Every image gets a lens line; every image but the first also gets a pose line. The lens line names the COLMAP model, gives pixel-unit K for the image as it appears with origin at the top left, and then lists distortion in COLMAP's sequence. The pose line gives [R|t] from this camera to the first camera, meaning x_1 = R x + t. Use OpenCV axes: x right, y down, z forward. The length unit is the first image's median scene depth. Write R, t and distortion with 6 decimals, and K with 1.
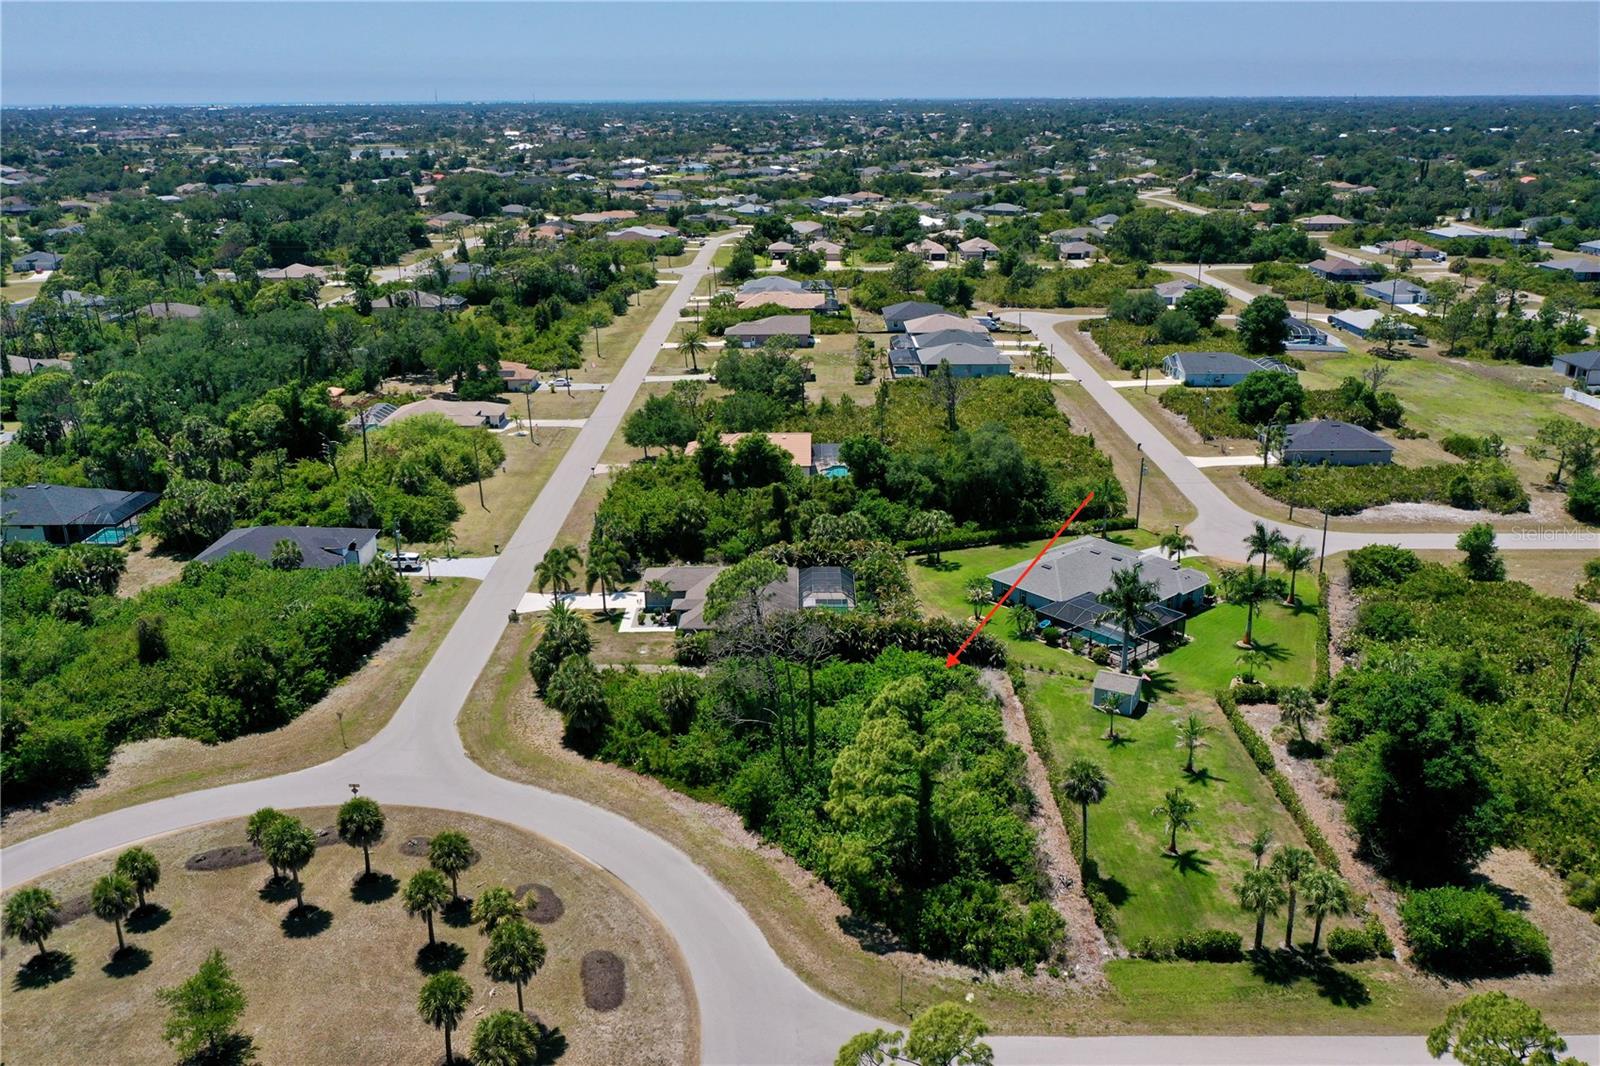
lens RADIAL K [[1260.4, 0, 800.0], [0, 1260.4, 533.0], [0, 0, 1]] dist [-0.003065, -0.004367]
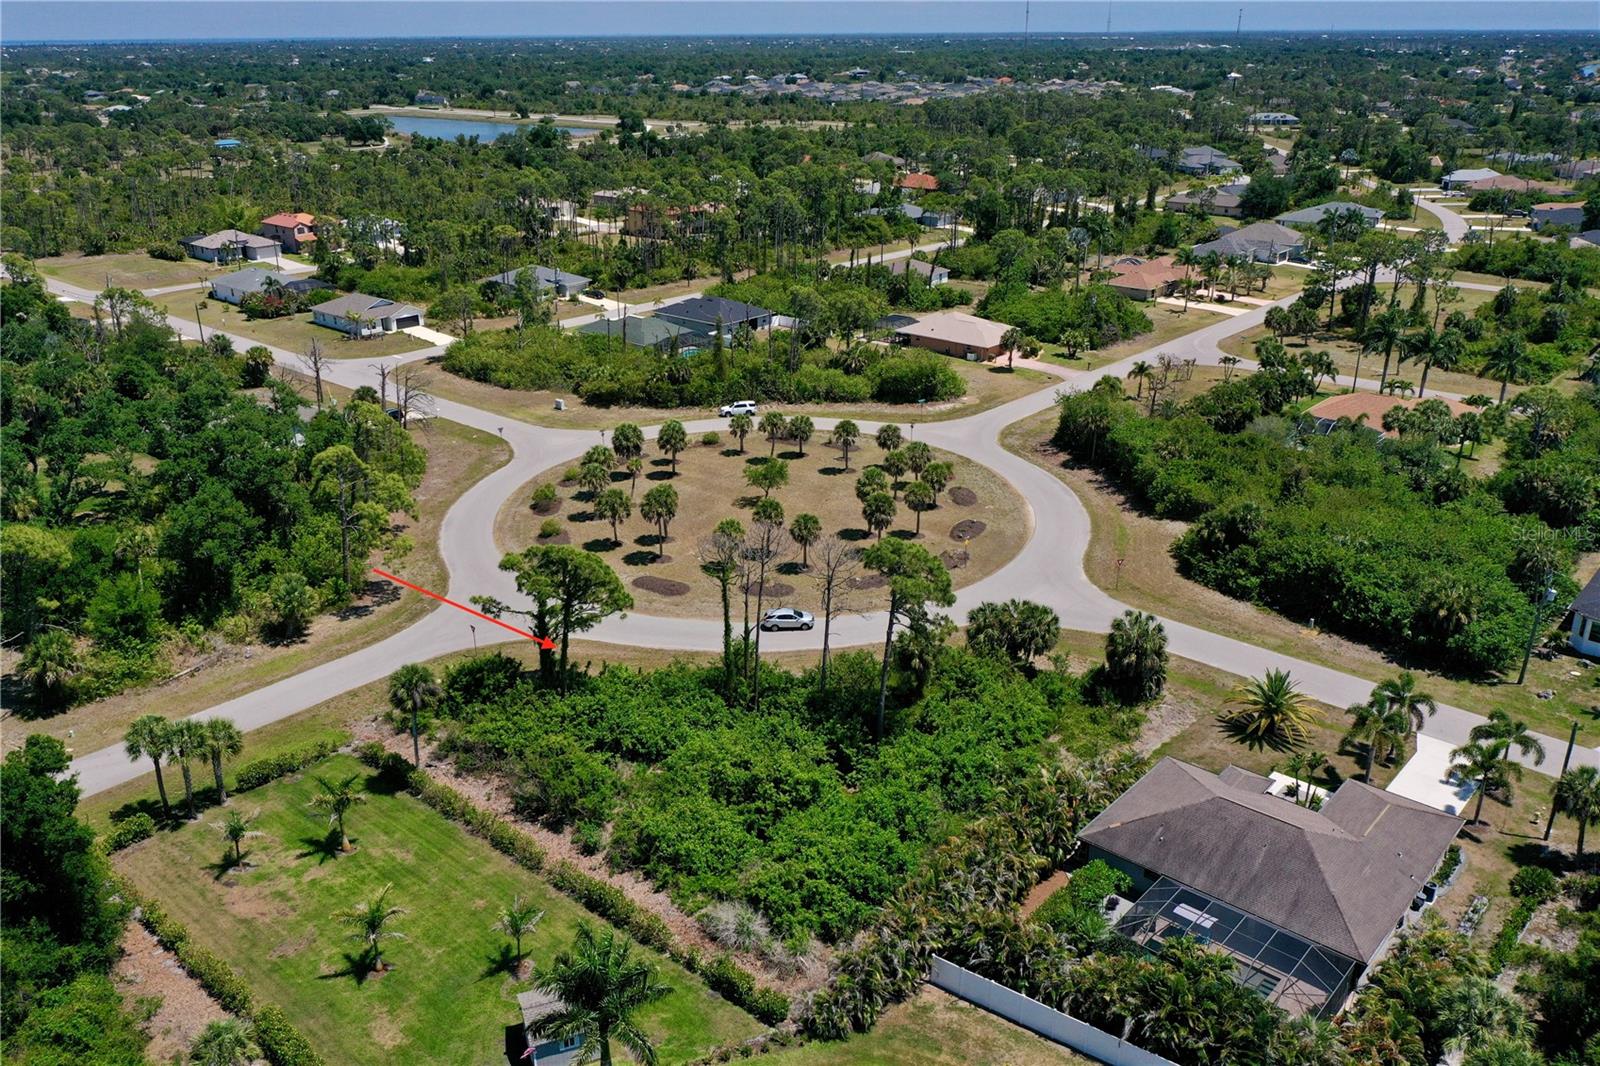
lens RADIAL K [[1260.4, 0, 800.0], [0, 1260.4, 533.0], [0, 0, 1]] dist [-0.003065, -0.004367]
pose [[-0.662744, 0.288251, -0.691145, 0.641443], [-0.236495, 0.795146, 0.558402, -0.480988], [0.710521, 0.533530, -0.458808, 1.552221]]
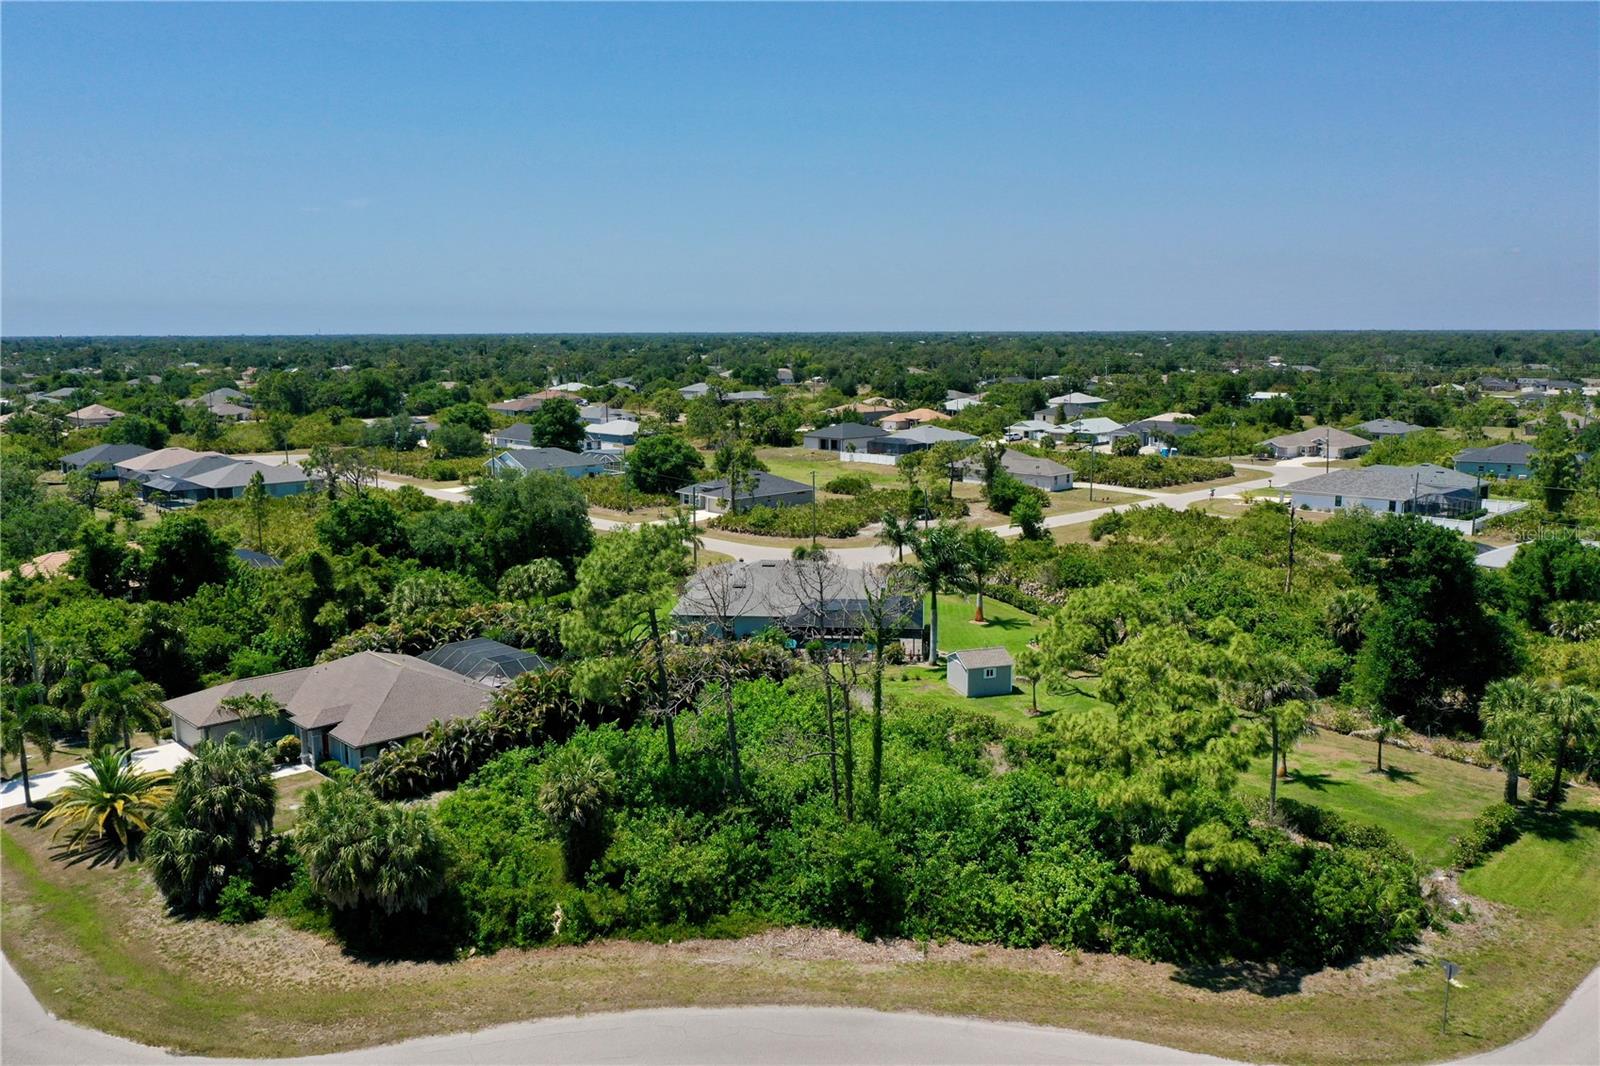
lens RADIAL K [[1260.4, 0, 800.0], [0, 1260.4, 533.0], [0, 0, 1]] dist [-0.003065, -0.004367]
pose [[0.720995, -0.107381, 0.684570, -0.462376], [0.228636, 0.969460, -0.088732, 0.109982], [-0.654135, 0.220493, 0.723526, 0.618536]]
